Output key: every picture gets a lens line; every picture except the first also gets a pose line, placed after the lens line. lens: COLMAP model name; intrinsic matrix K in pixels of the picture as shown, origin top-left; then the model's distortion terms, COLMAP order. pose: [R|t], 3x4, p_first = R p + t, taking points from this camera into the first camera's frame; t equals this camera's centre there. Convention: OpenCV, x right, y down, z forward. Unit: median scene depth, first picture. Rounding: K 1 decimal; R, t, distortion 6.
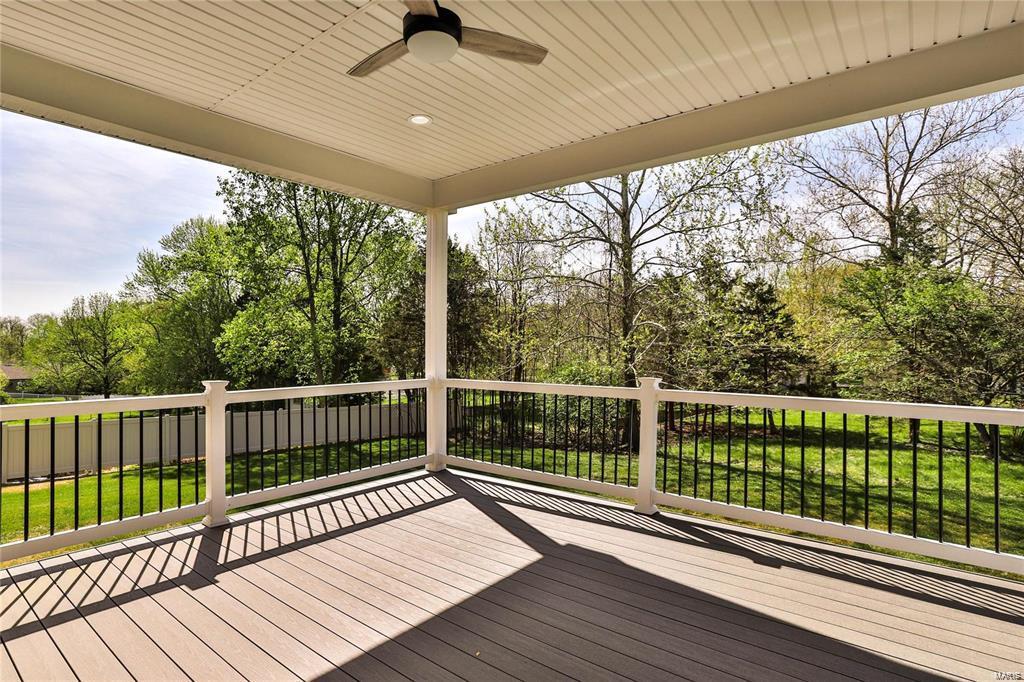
lens RADIAL K [[519.1, 0, 512.0], [0, 519.1, 354.5], [0, 0, 1]] dist [-0.027548, 0.000348]
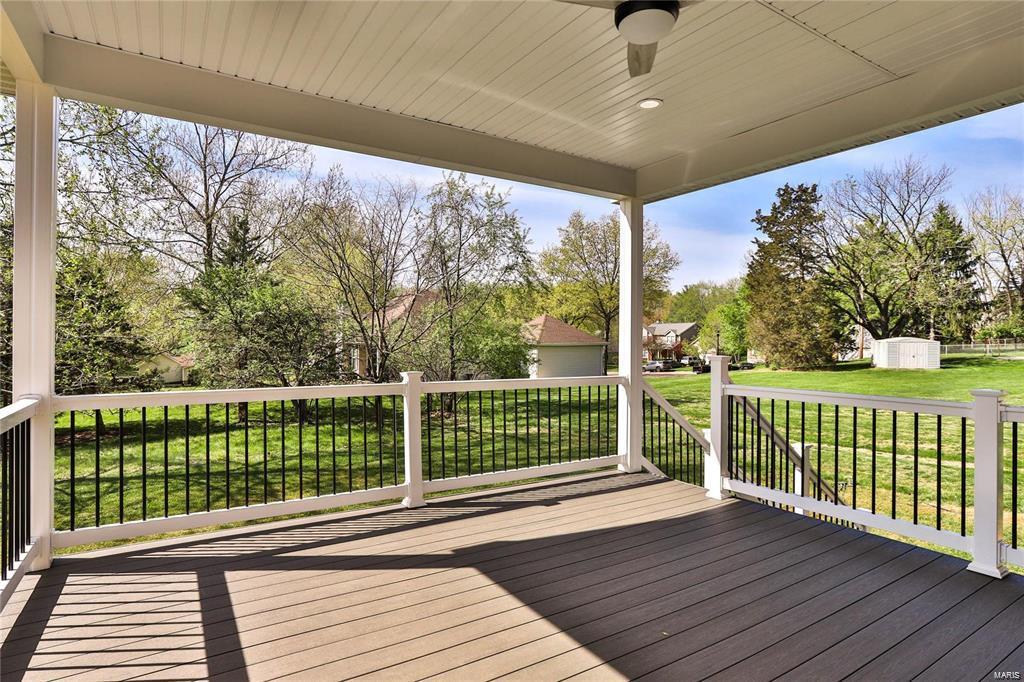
lens RADIAL K [[503.3, 0, 512.0], [0, 503.3, 341.0], [0, 0, 1]] dist [-0.023758, 0.000070]
pose [[0.359711, 0.007657, 0.933032, -0.203722], [0.000199, 0.999966, -0.008283, -0.002147], [-0.933064, 0.003165, 0.359697, 0.164581]]
